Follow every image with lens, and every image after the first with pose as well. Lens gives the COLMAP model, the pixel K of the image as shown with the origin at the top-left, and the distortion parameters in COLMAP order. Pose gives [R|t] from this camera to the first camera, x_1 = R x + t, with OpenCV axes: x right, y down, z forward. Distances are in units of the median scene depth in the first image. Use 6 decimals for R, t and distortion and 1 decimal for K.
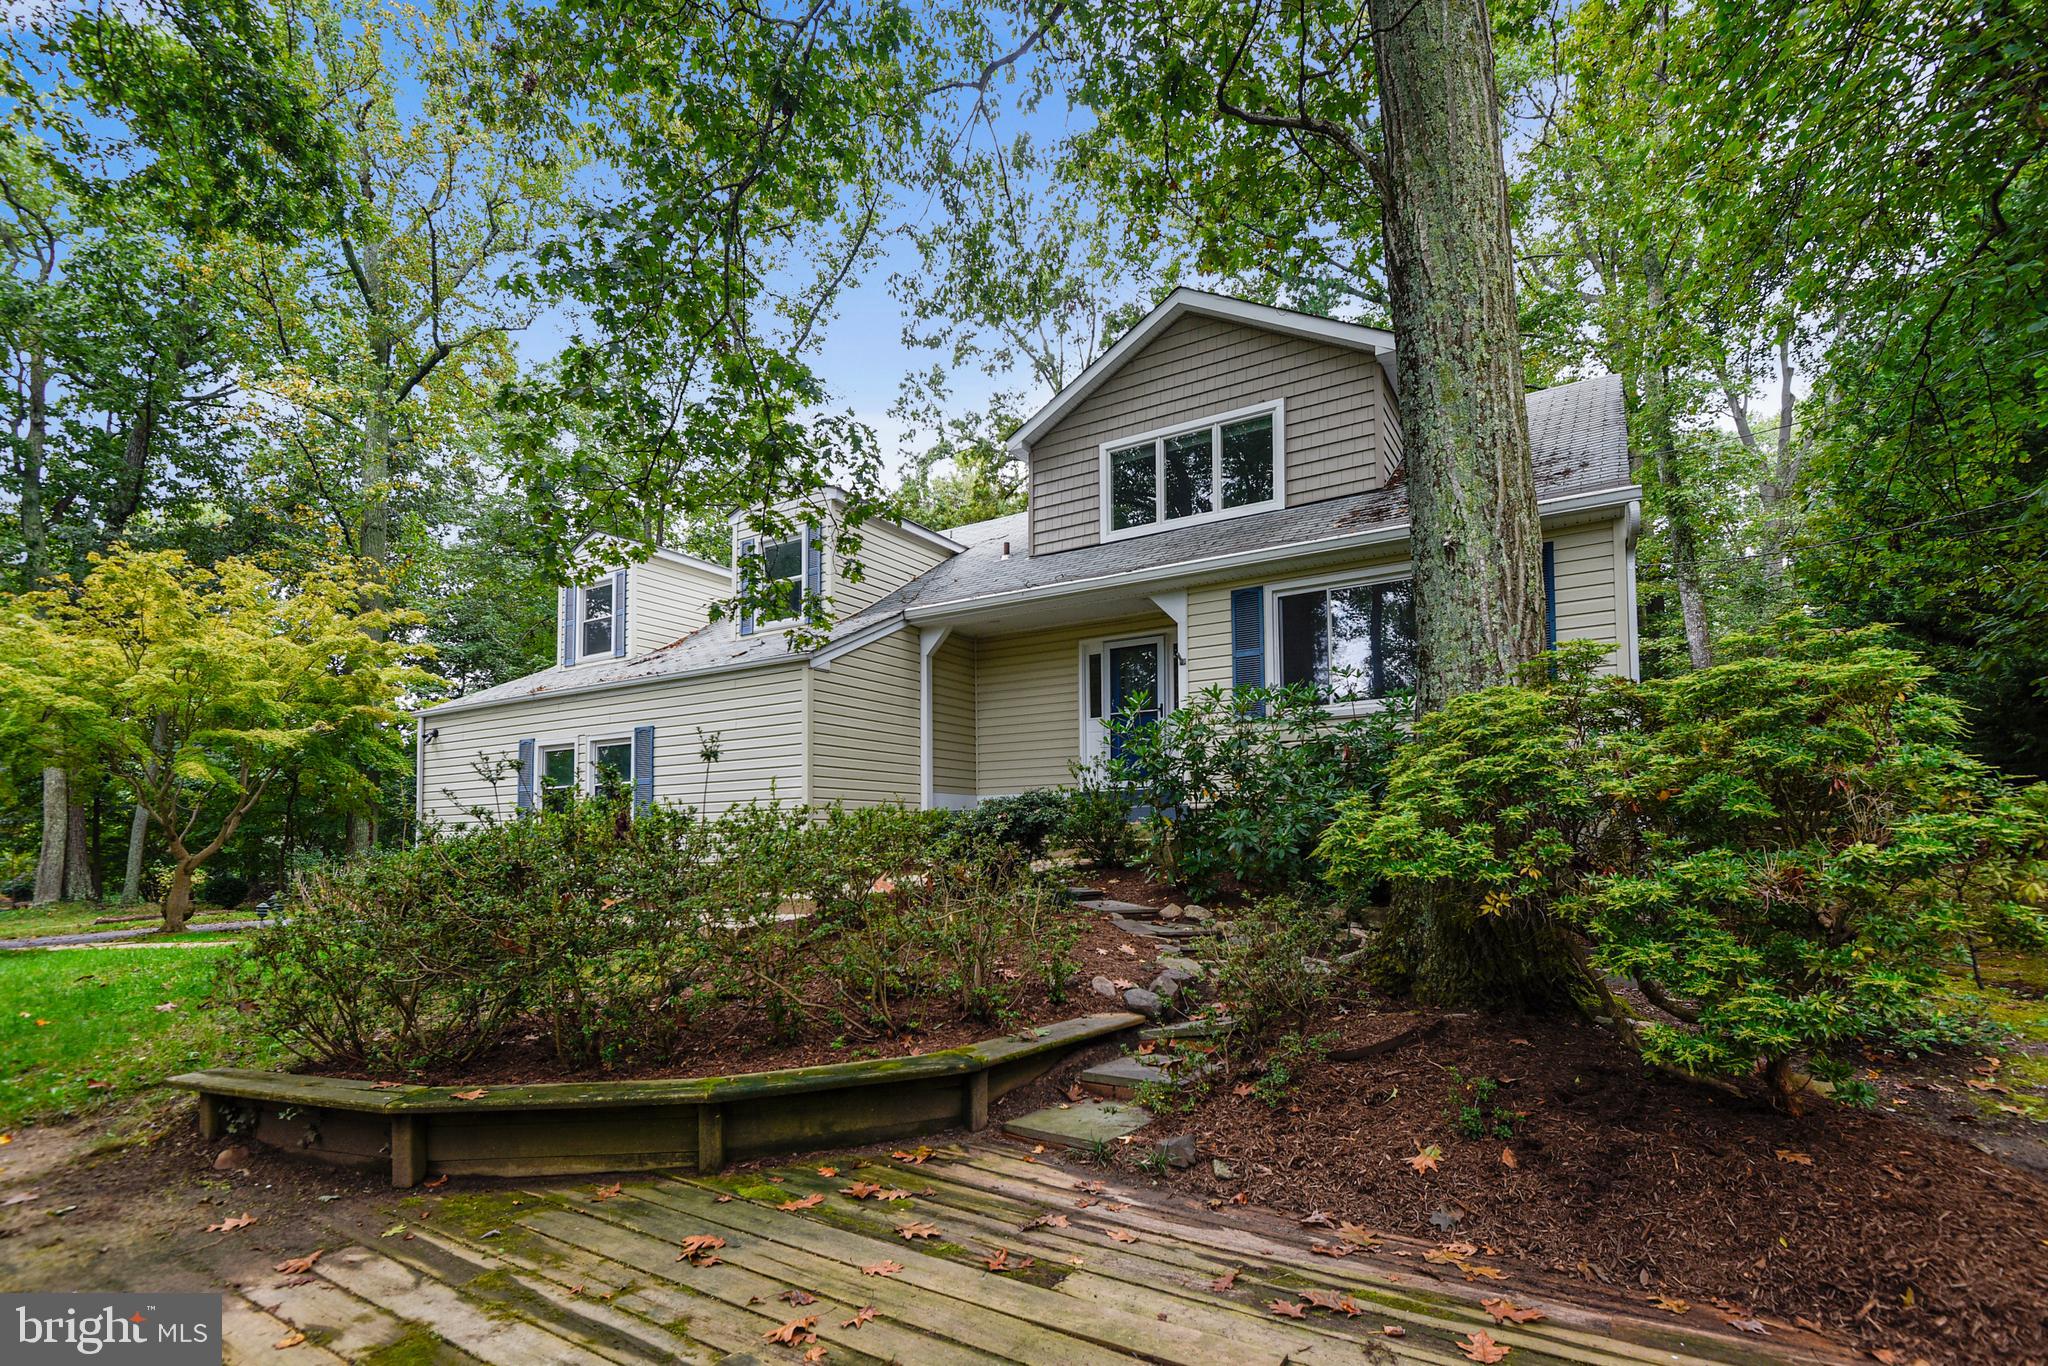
lens RADIAL K [[931.5, 0, 1026.2], [0, 931.5, 680.6], [0, 0, 1]] dist [0.000906, -0.002305]
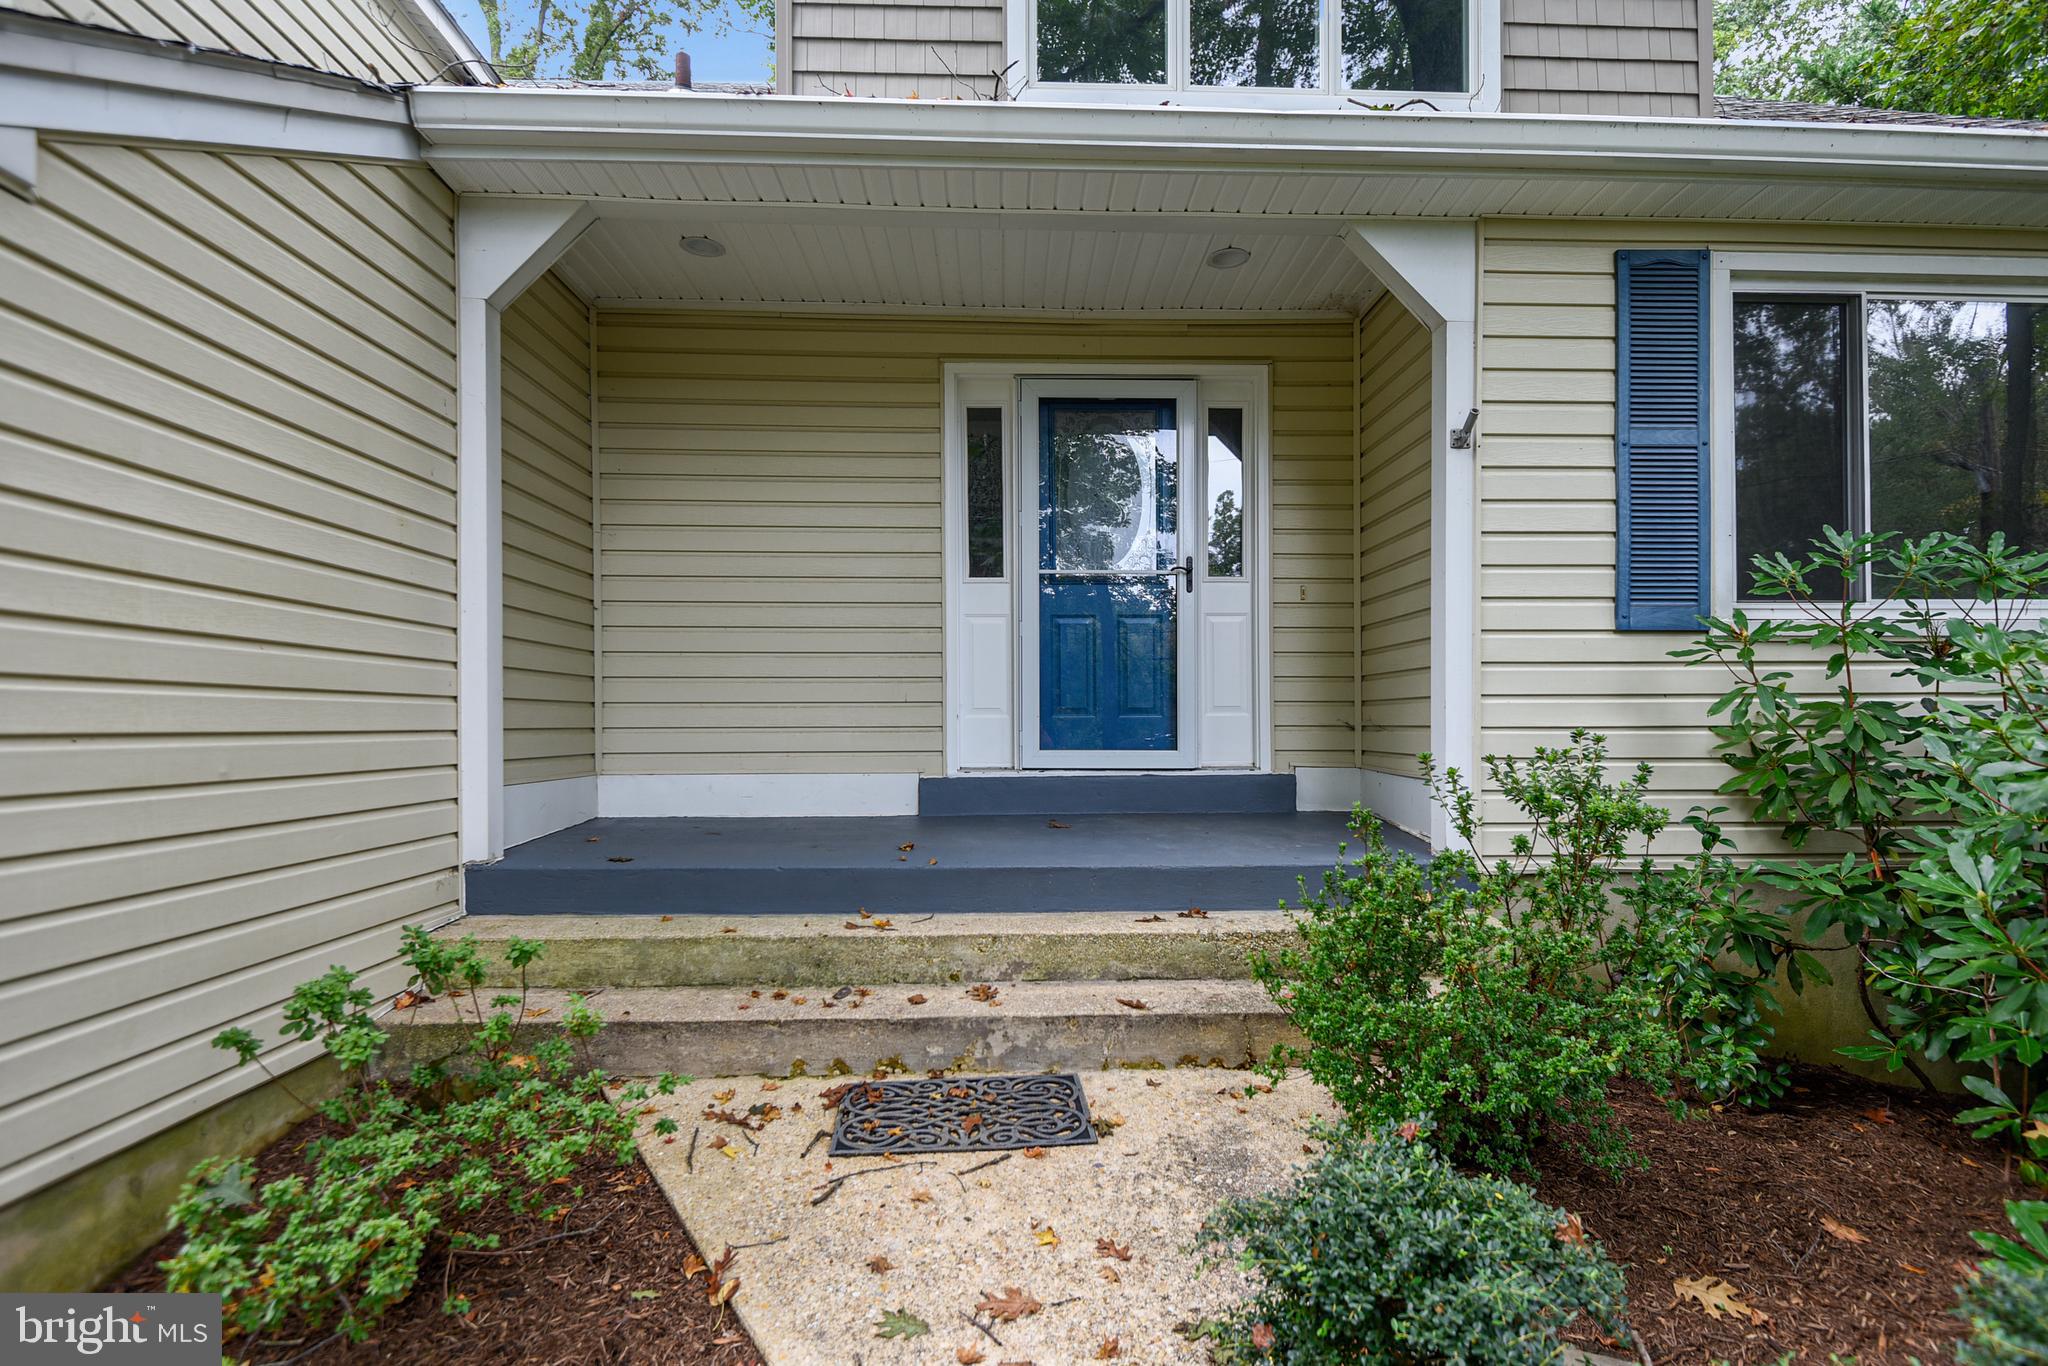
lens RADIAL K [[1101.4, 0, 1051.8], [0, 1101.4, 728.0], [0, 0, 1]] dist [0.002672, 0.000276]
pose [[0.822007, 0.003196, 0.569468, -0.187580], [-0.101842, 0.984689, 0.141480, 0.042984], [-0.560296, -0.174293, 0.809747, 0.749226]]
